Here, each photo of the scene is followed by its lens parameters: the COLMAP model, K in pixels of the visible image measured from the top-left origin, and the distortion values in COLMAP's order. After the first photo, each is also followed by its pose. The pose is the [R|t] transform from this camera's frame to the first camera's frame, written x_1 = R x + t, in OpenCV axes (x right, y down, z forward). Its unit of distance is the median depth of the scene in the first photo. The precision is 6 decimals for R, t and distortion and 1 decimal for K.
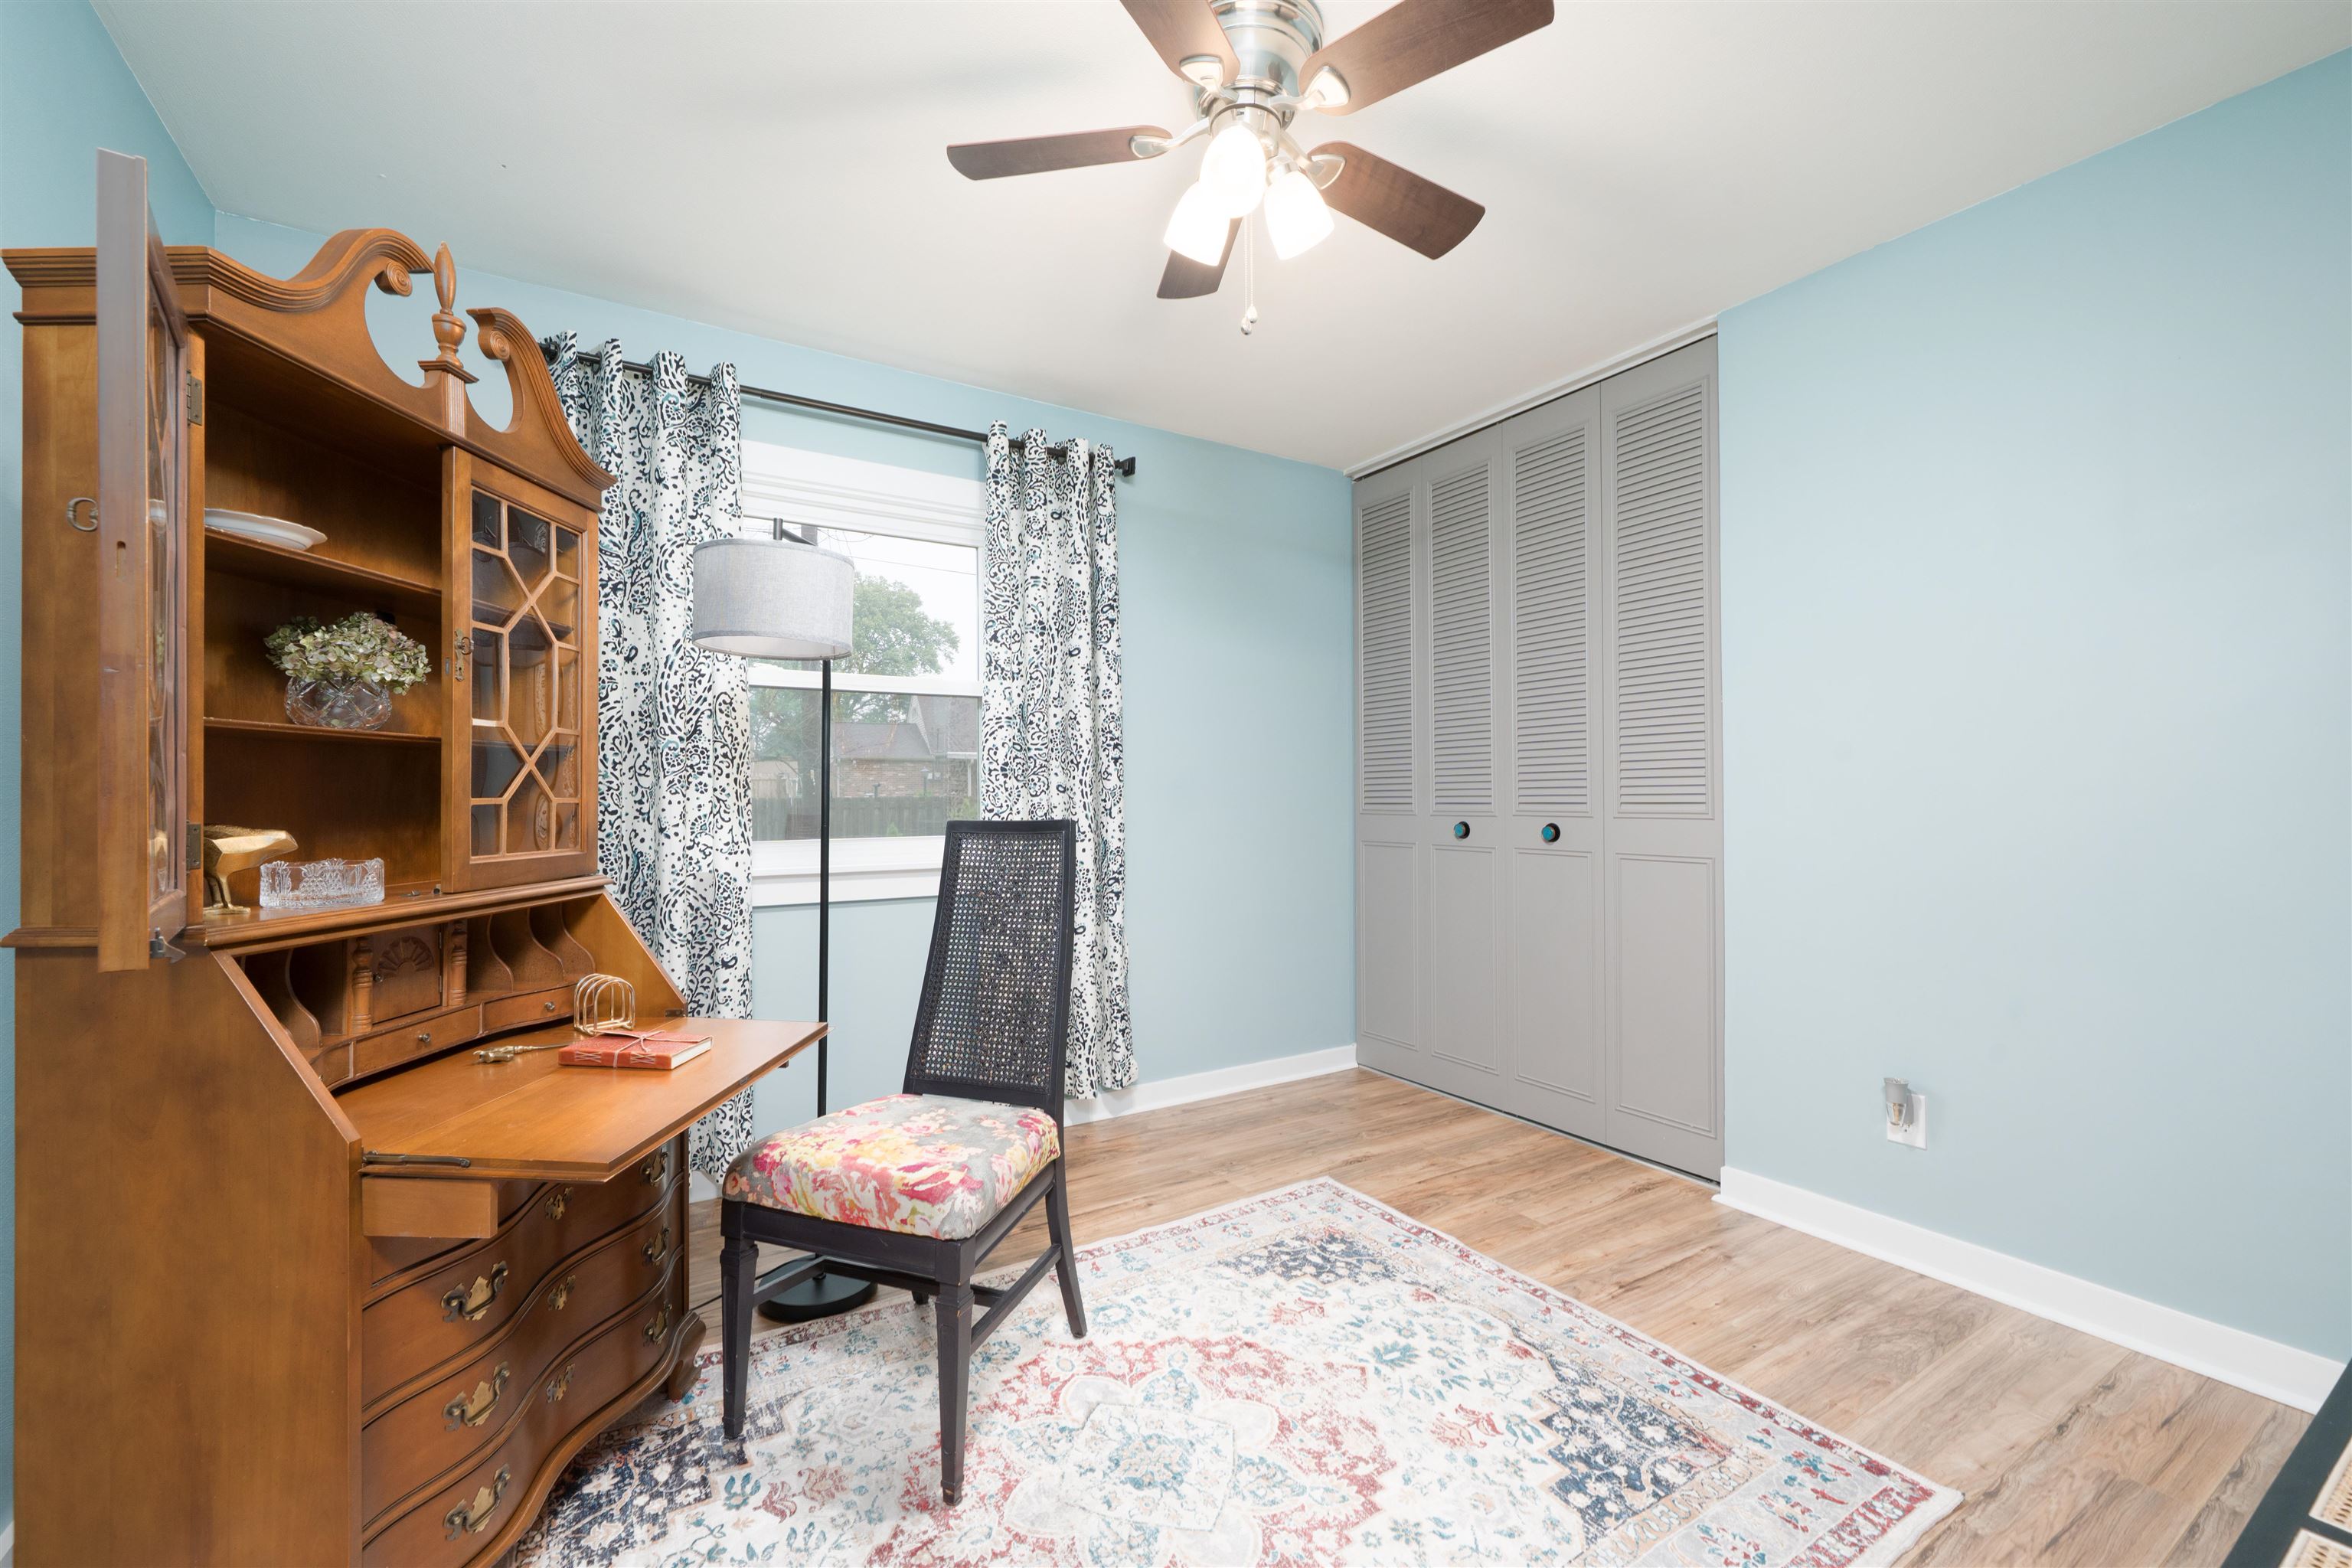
lens RADIAL K [[956.3, 0, 1167.7], [0, 956.3, 794.1], [0, 0, 1]] dist [0.000144, -0.000002]
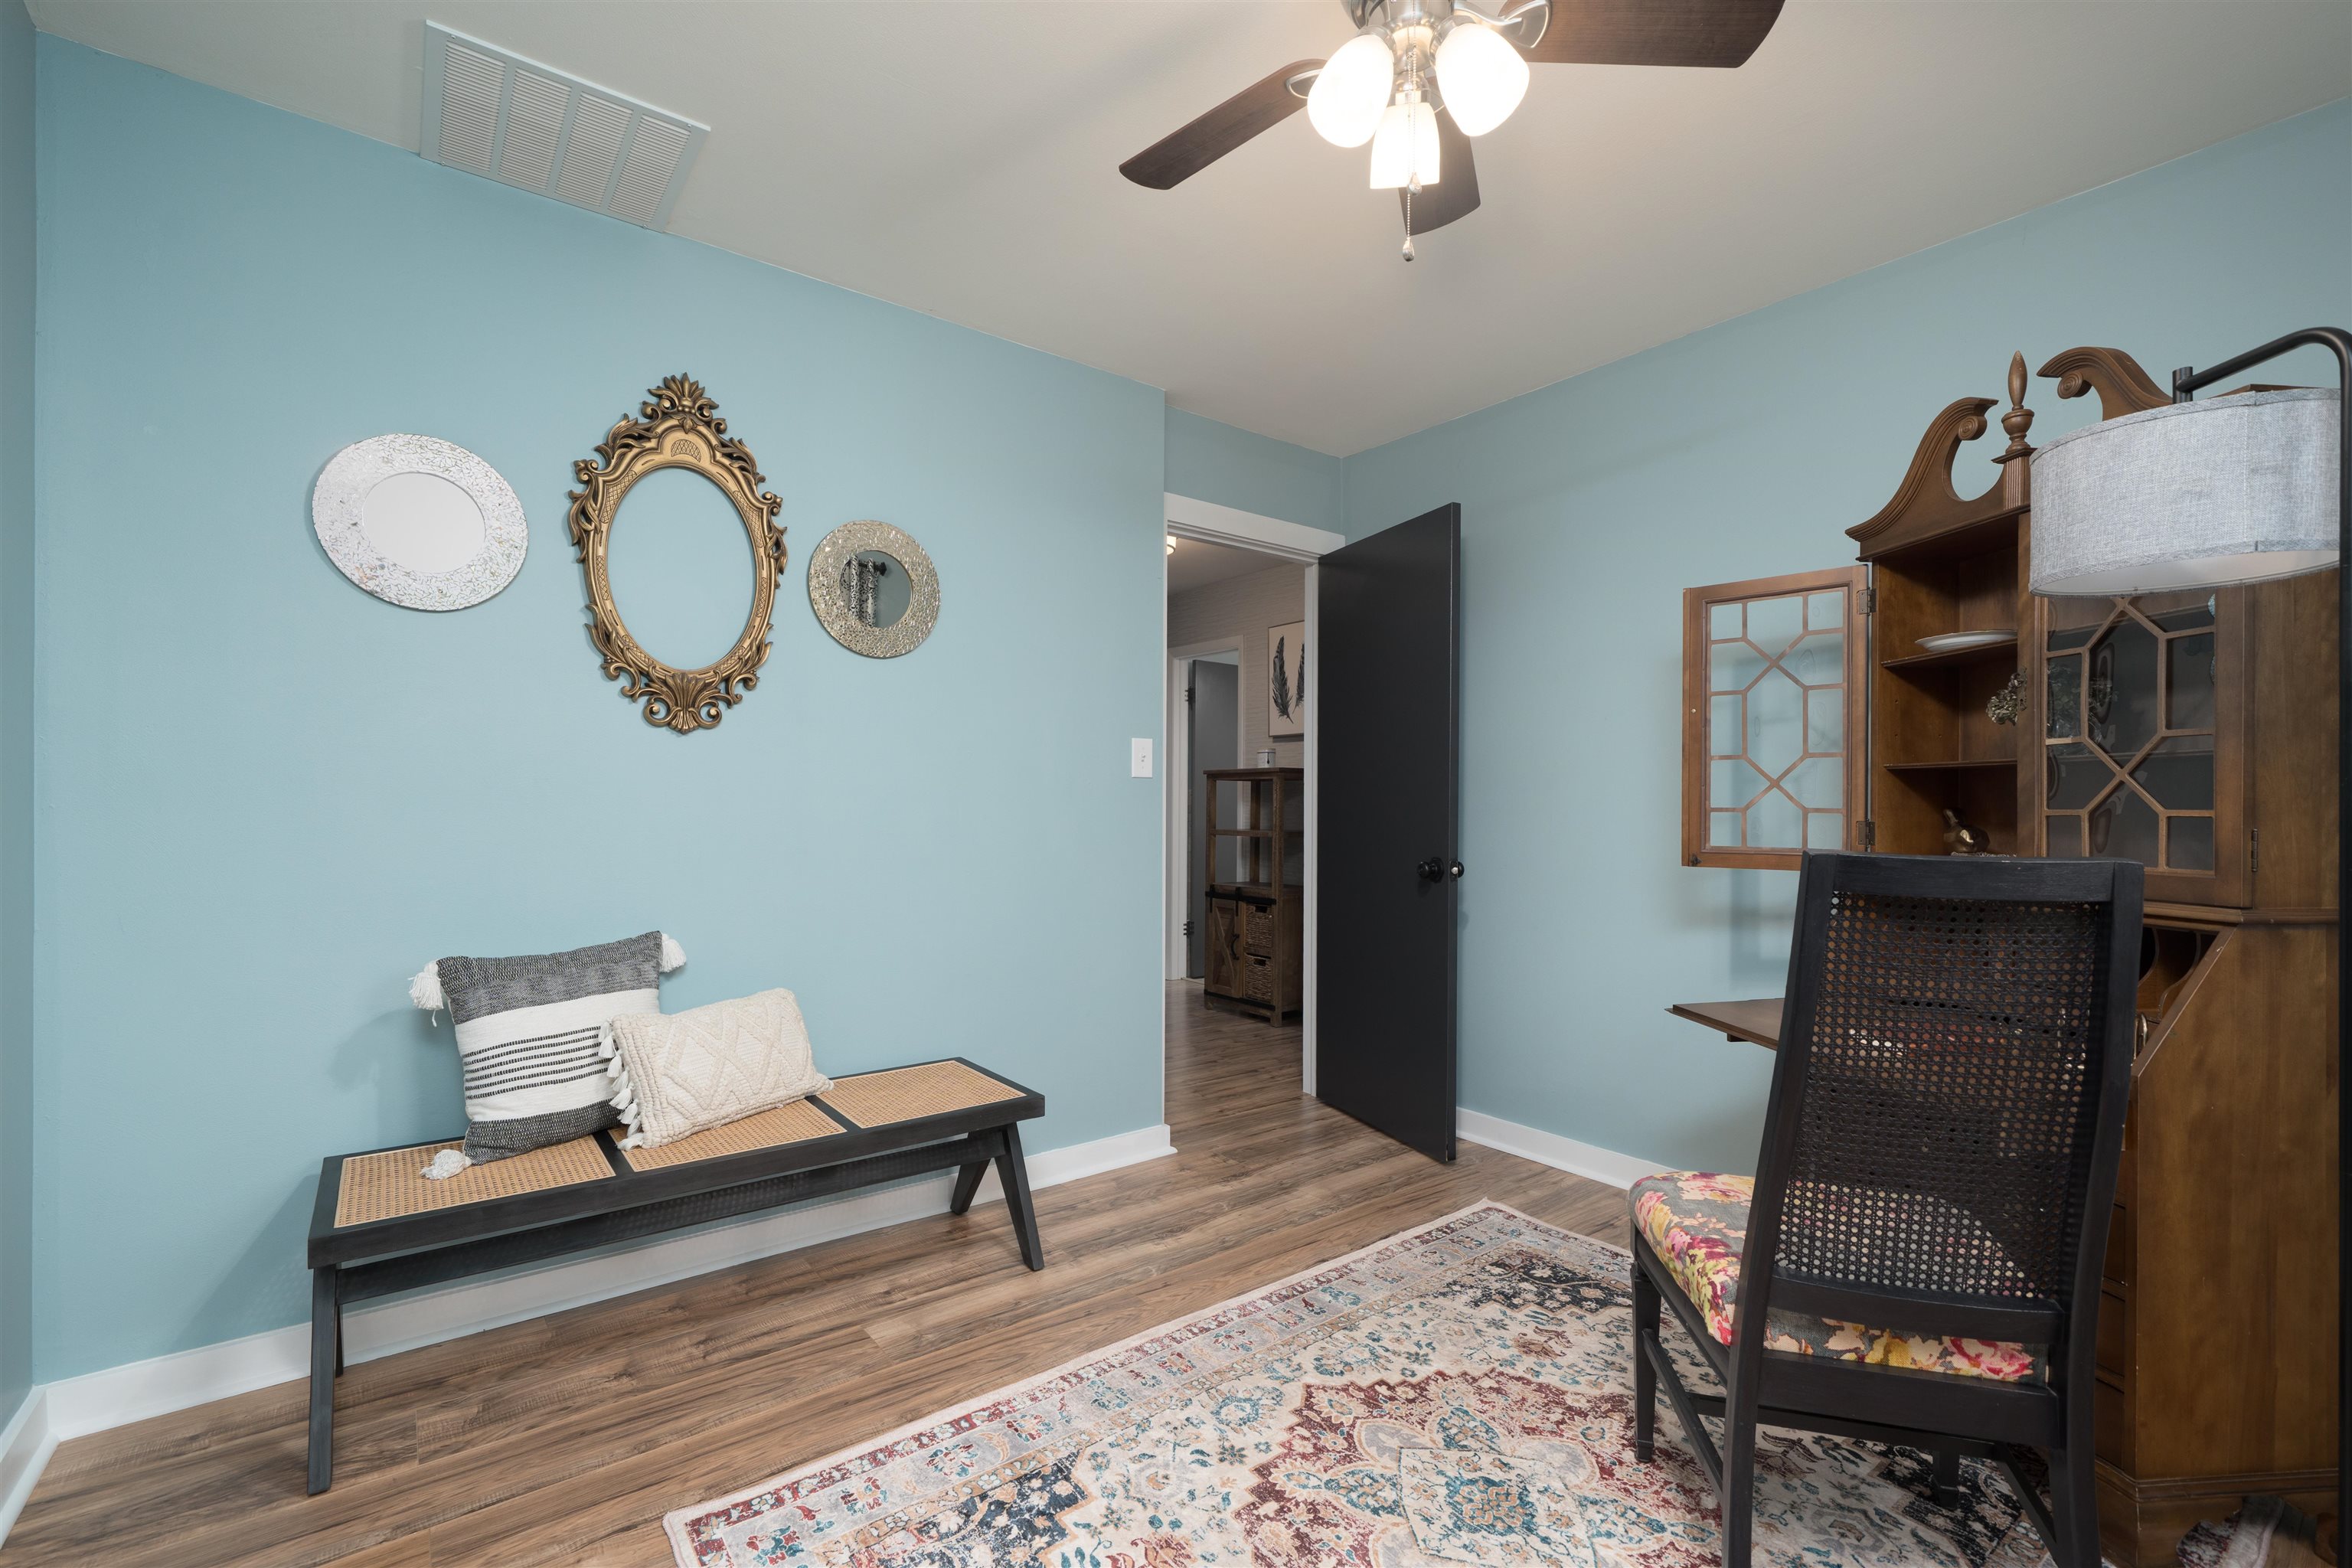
lens RADIAL K [[1025.1, 0, 1178.1], [0, 1025.1, 796.2], [0, 0, 1]] dist [-0.008381, -0.000082]
pose [[-0.994166, -0.005156, -0.107734, 0.396557], [-0.004031, 0.999935, -0.010658, 0.004787], [0.107782, -0.010161, -0.994123, 1.949534]]
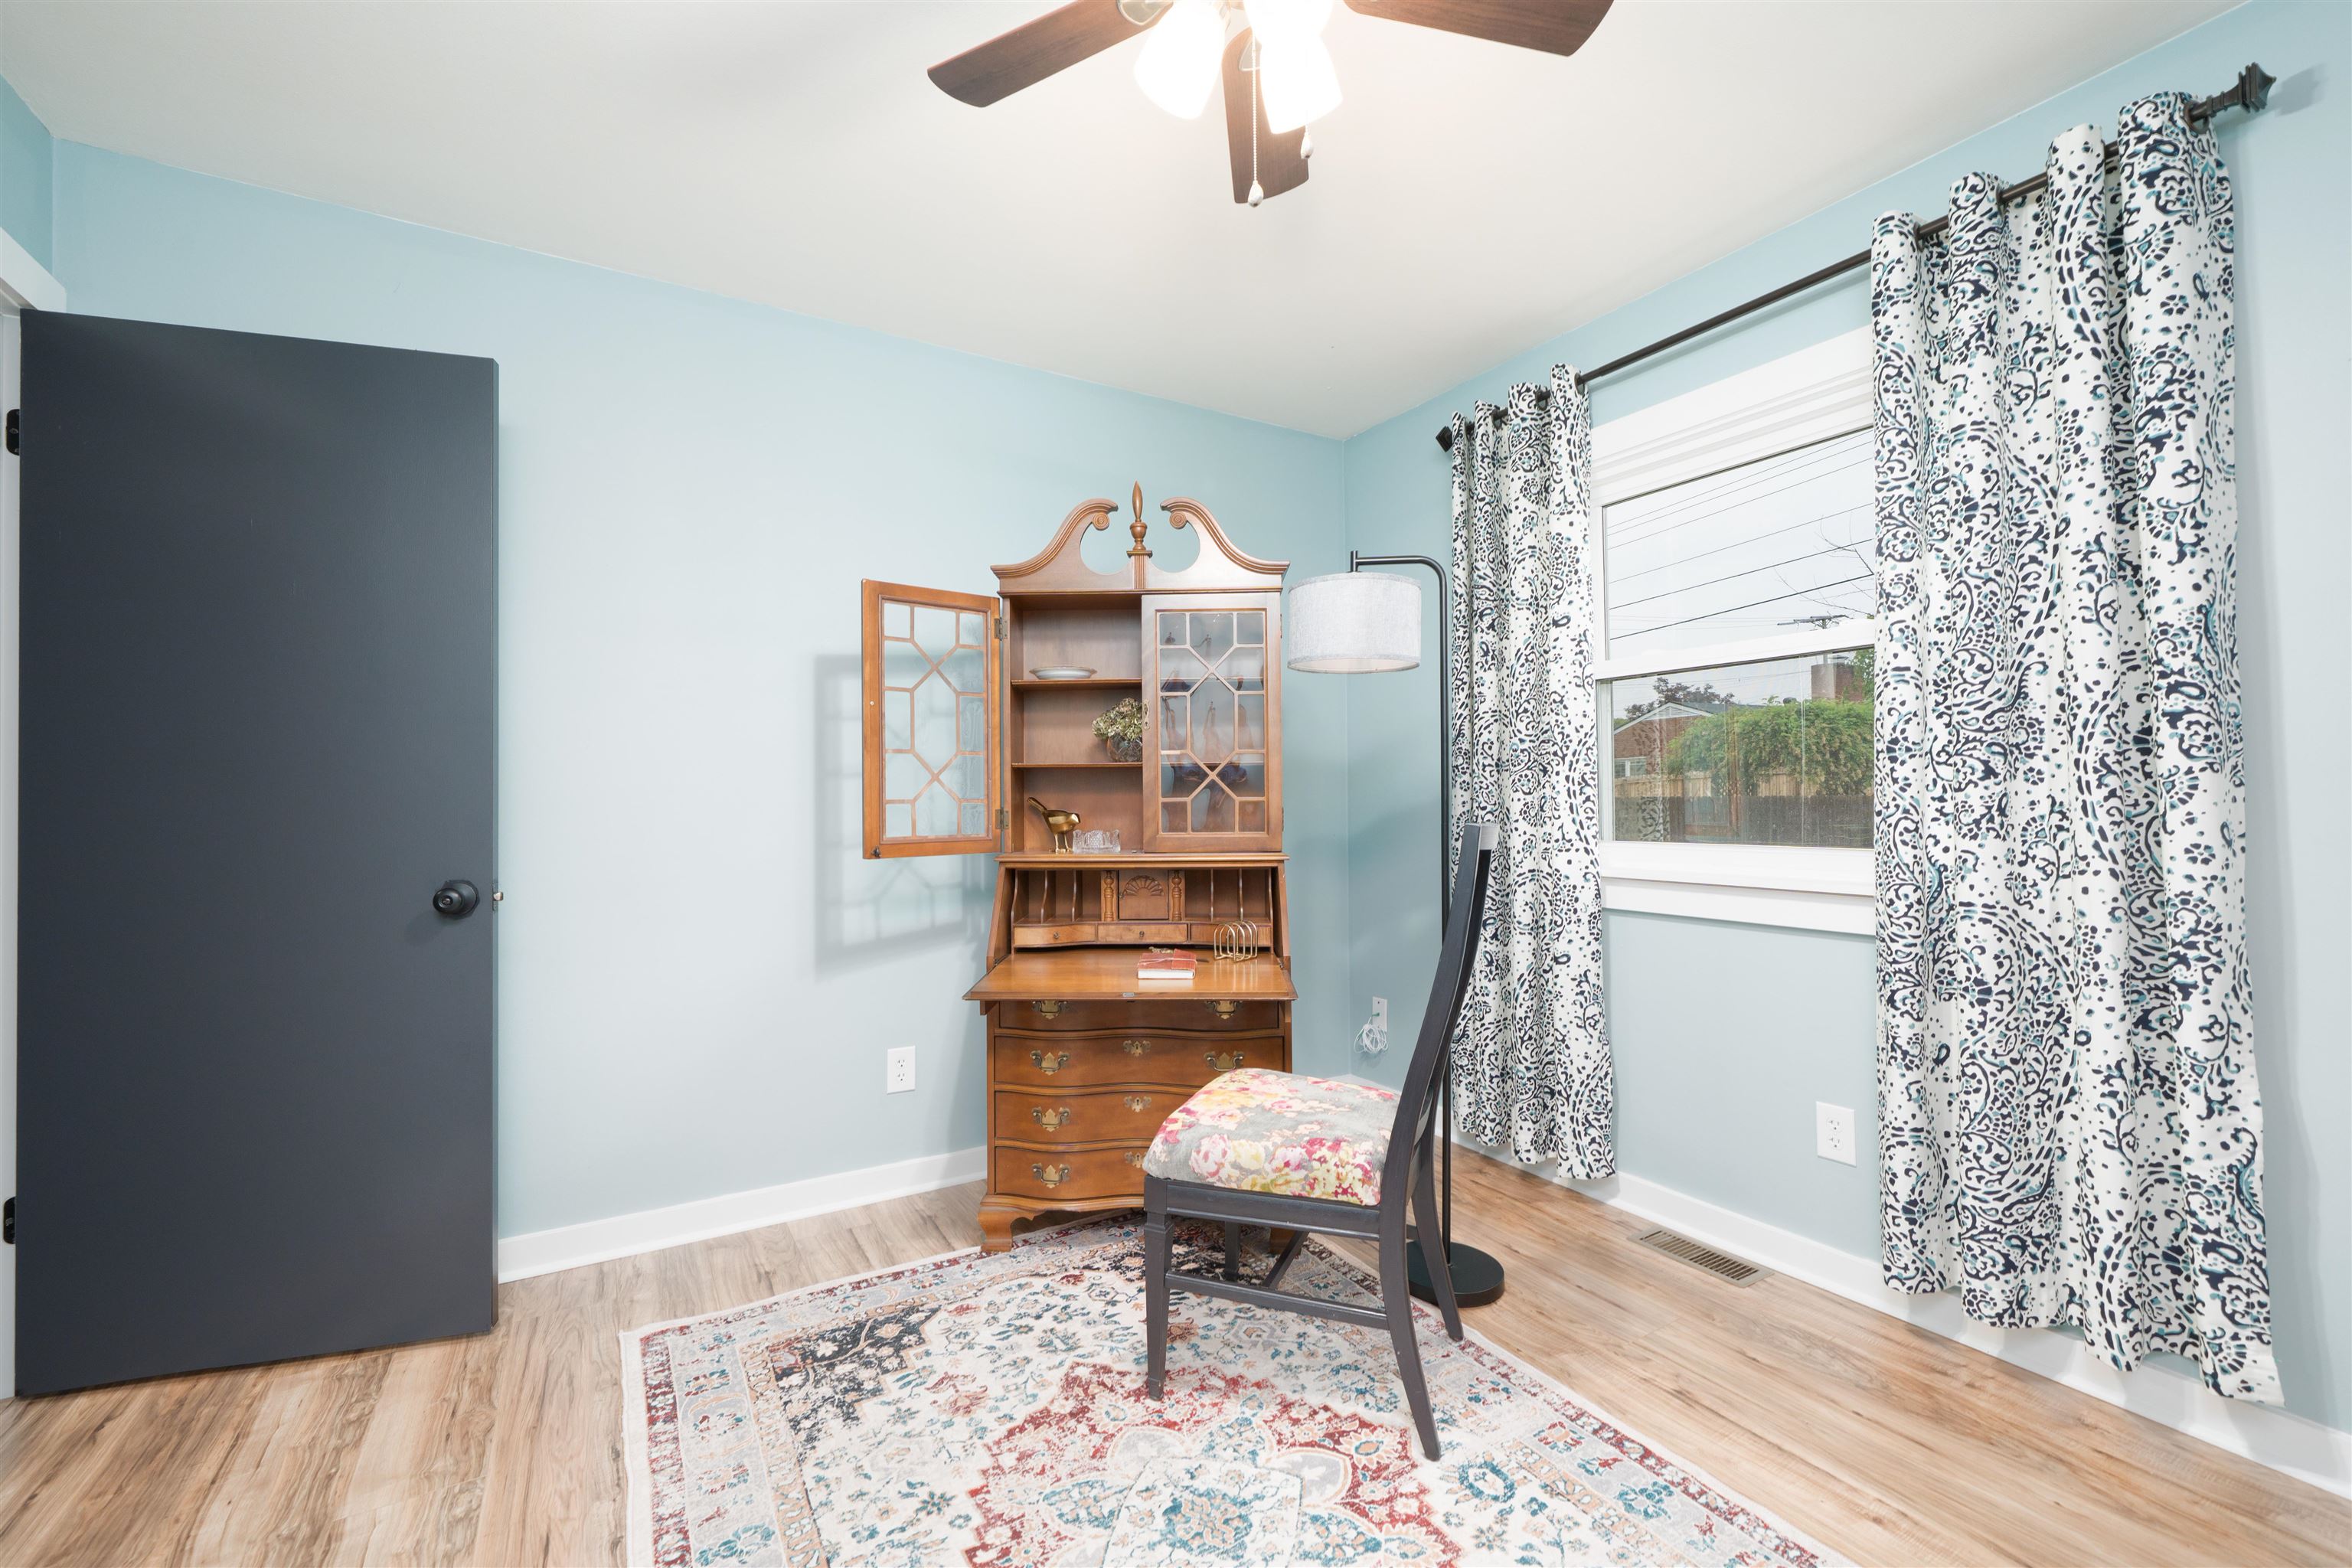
lens RADIAL K [[959.9, 0, 1176.0], [0, 959.9, 784.0], [0, 0, 1]] dist [-0.002667, -0.000058]
pose [[-0.013434, -0.013337, -0.999821, 0.895924], [0.009786, 0.999861, -0.013469, 0.002365], [0.999862, -0.009965, -0.013302, 0.973663]]
